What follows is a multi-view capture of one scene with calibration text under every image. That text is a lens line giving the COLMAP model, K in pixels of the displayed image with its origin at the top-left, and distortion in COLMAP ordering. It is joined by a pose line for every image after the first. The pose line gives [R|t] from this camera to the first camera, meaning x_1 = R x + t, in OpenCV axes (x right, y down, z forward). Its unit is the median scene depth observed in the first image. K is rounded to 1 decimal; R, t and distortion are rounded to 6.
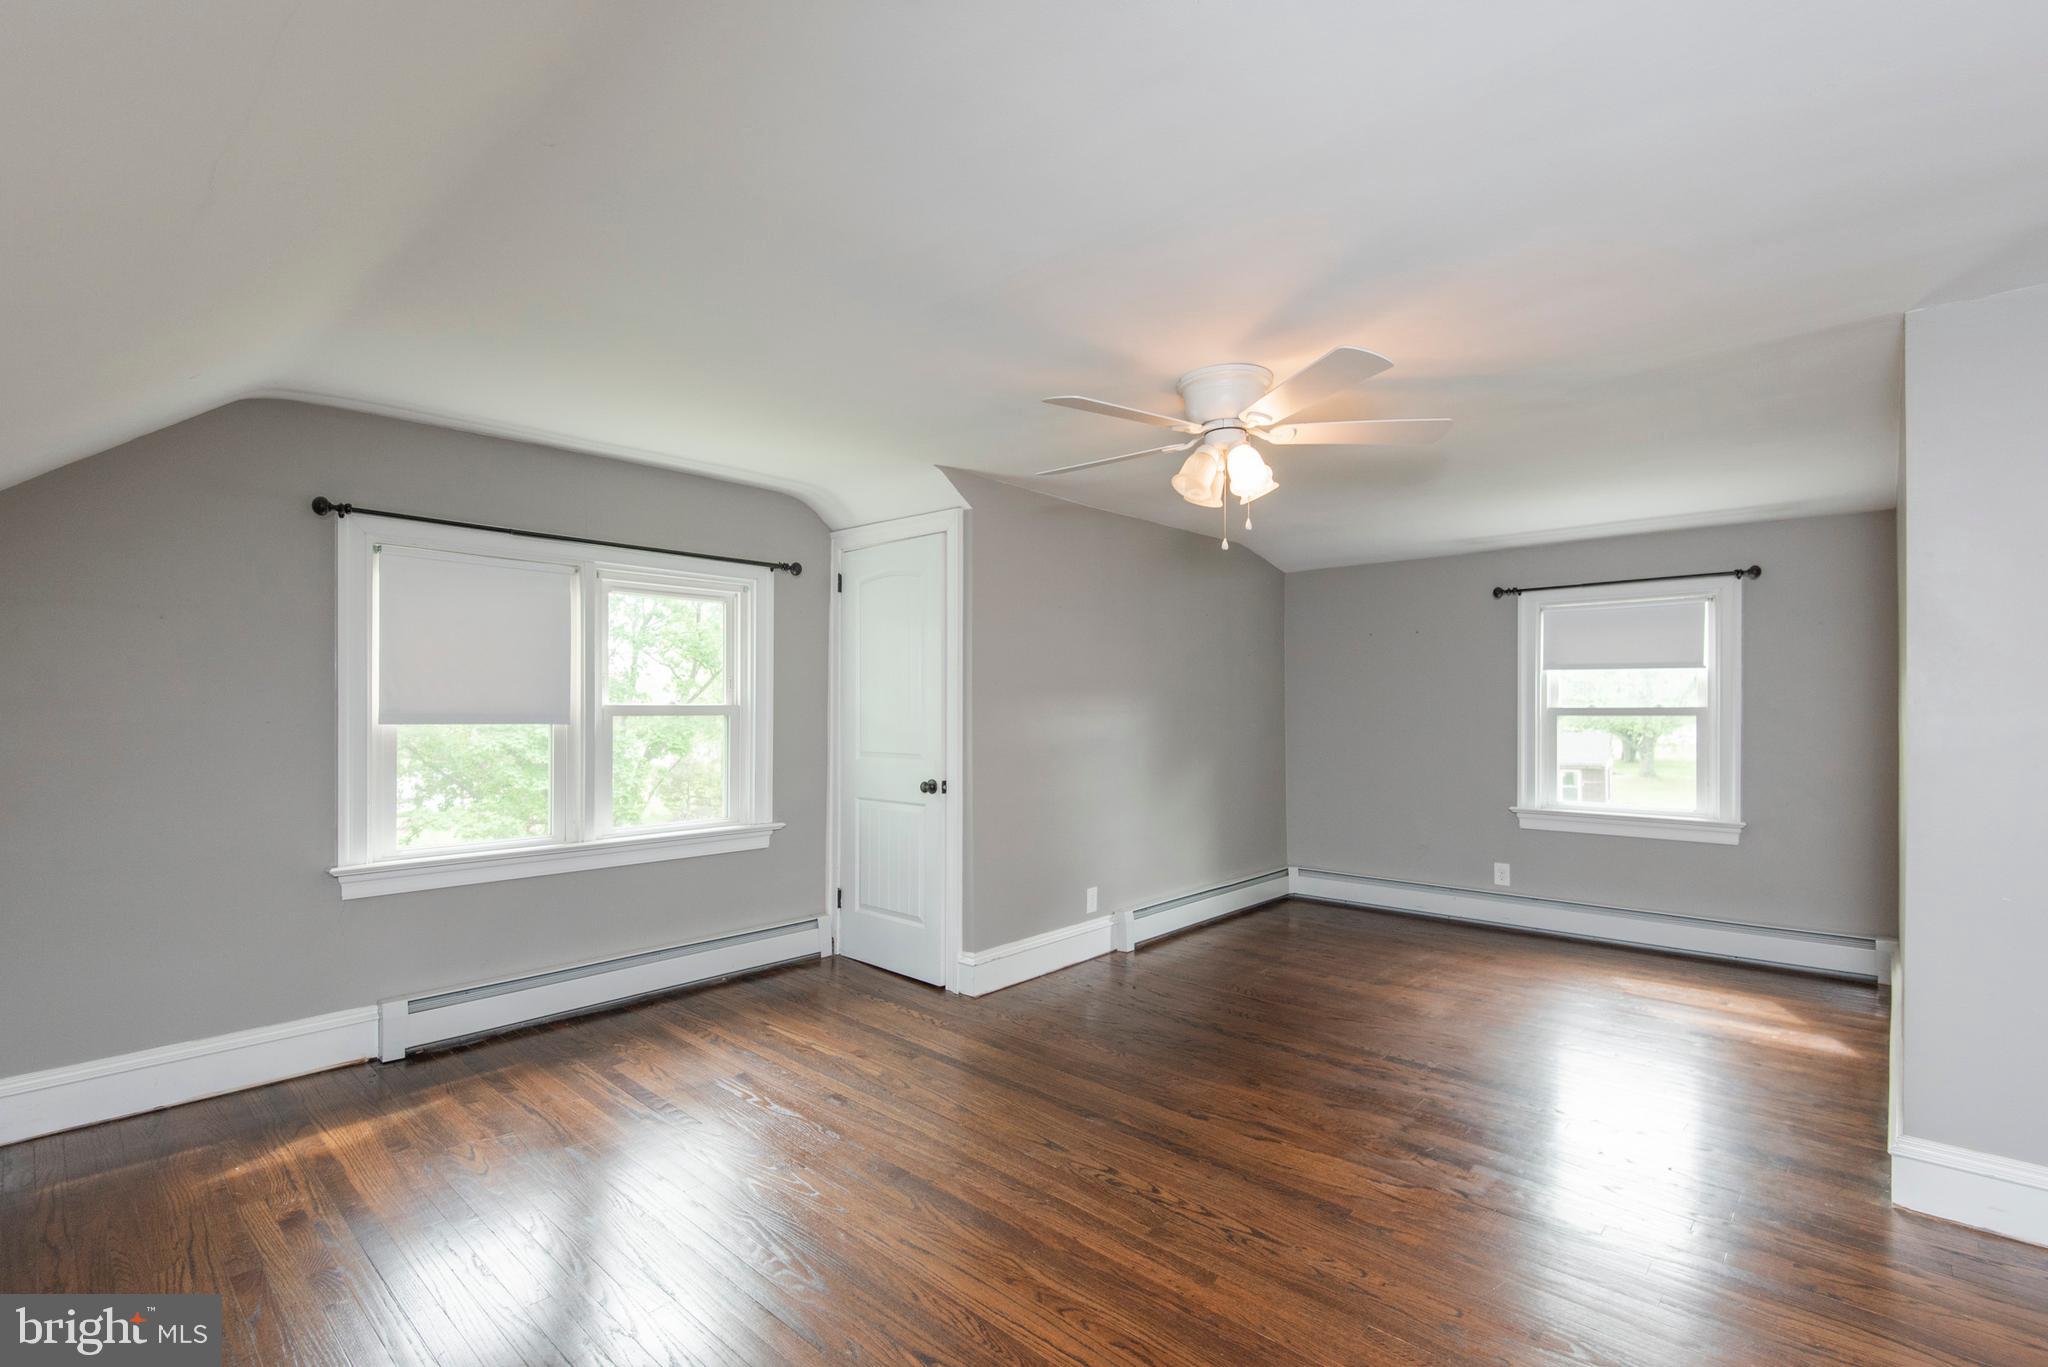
lens RADIAL K [[925.5, 0, 996.5], [0, 925.5, 716.9], [0, 0, 1]] dist [0.014862, -0.015541]
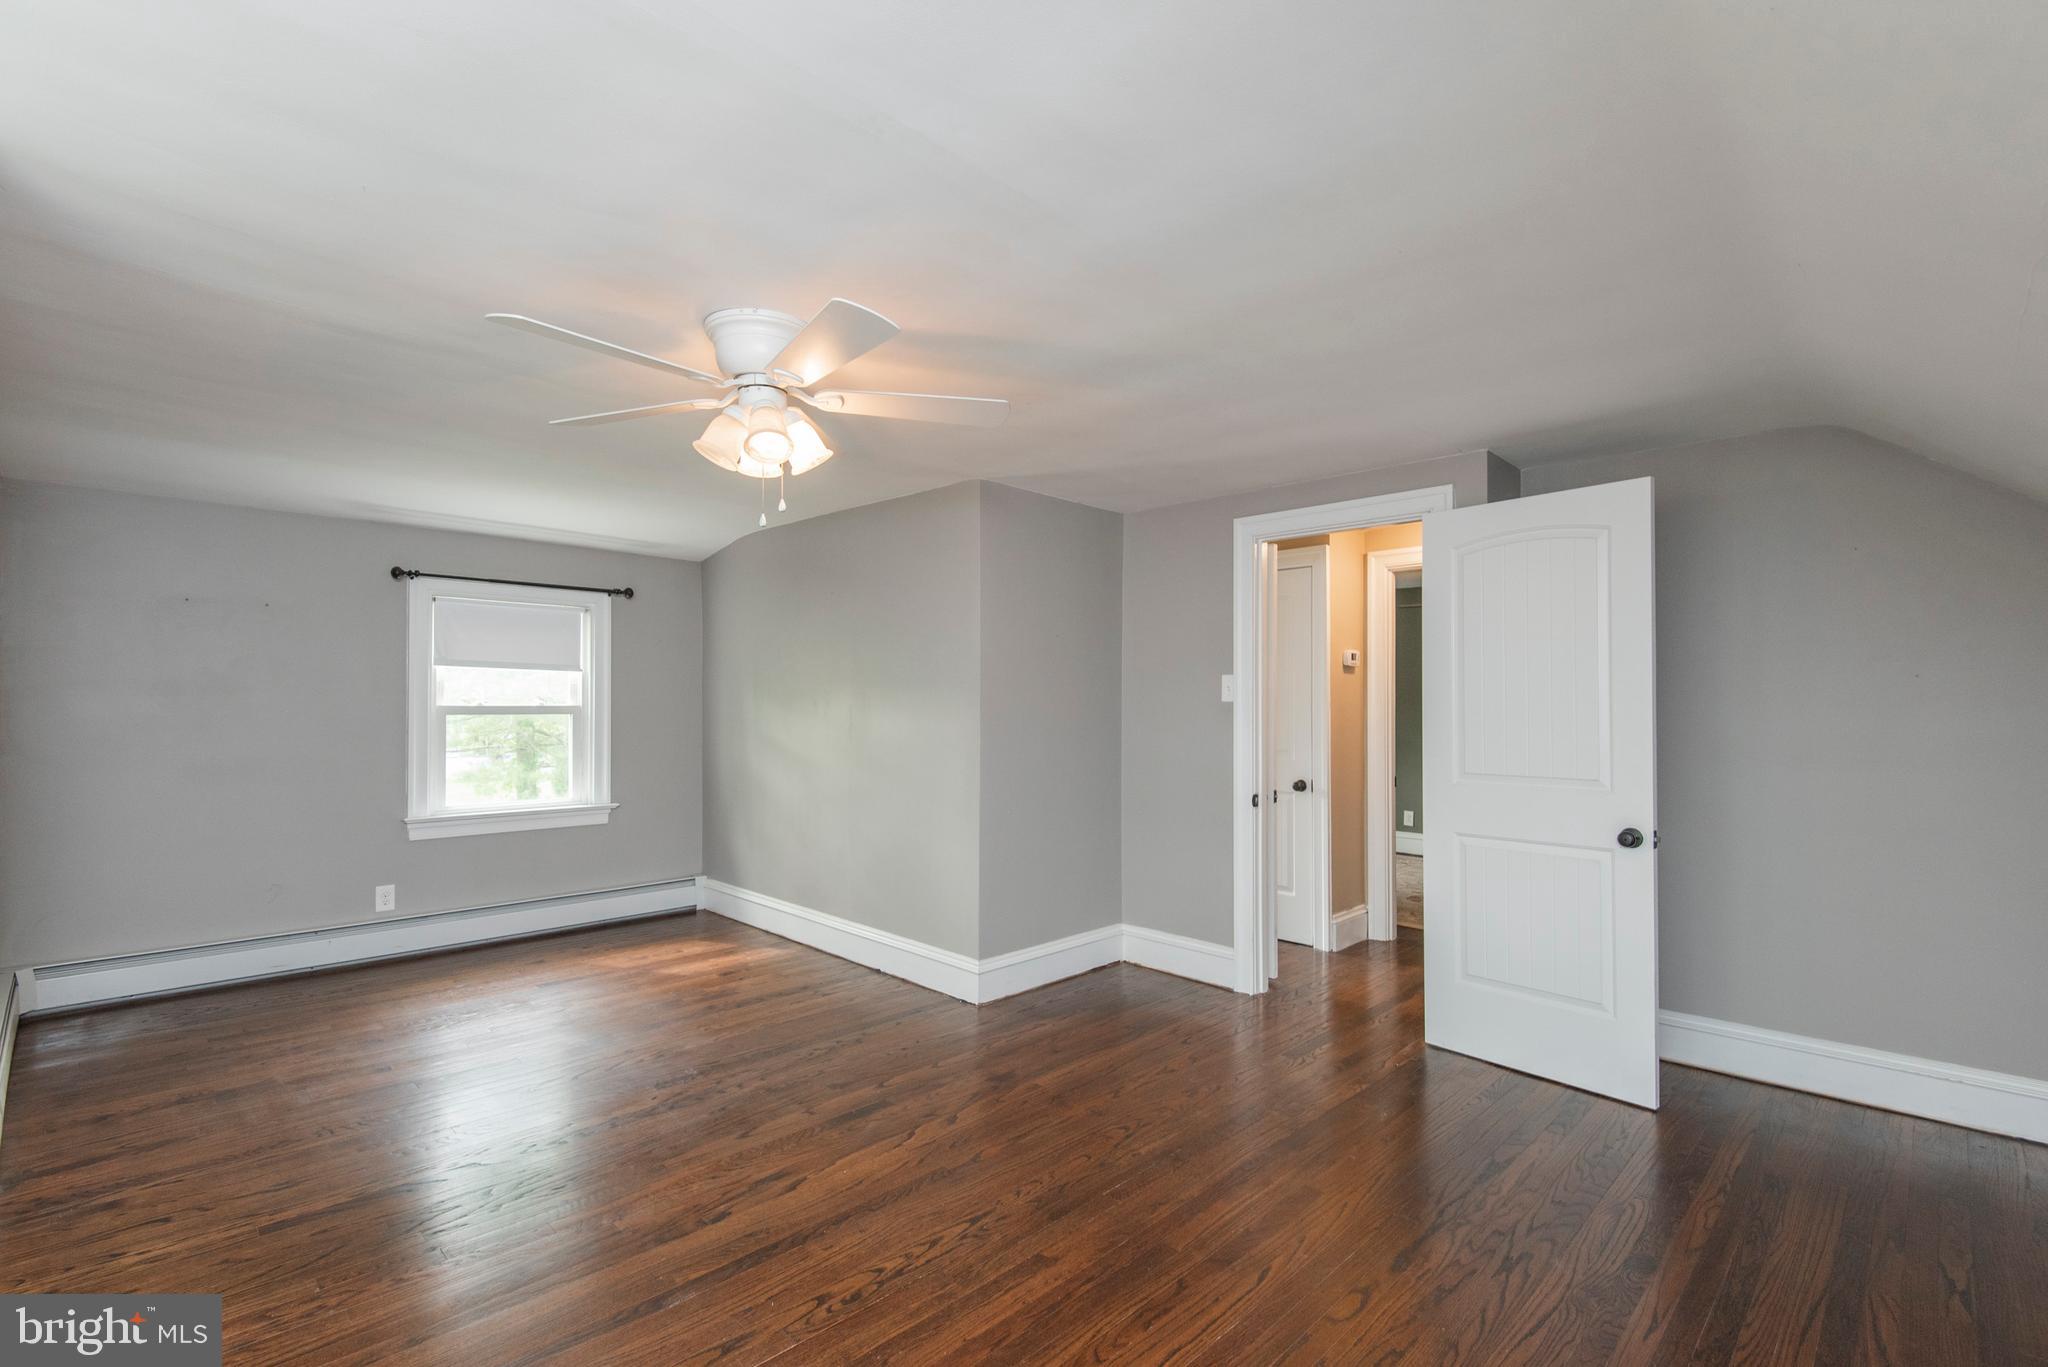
lens RADIAL K [[936.8, 0, 1023.9], [0, 936.8, 694.6], [0, 0, 1]] dist [0.054850, -0.039068]
pose [[0.019557, 0.014280, 0.999707, -0.380697], [0.006751, 0.999873, -0.014414, -0.004327], [-0.999786, 0.007031, 0.019458, 0.451495]]
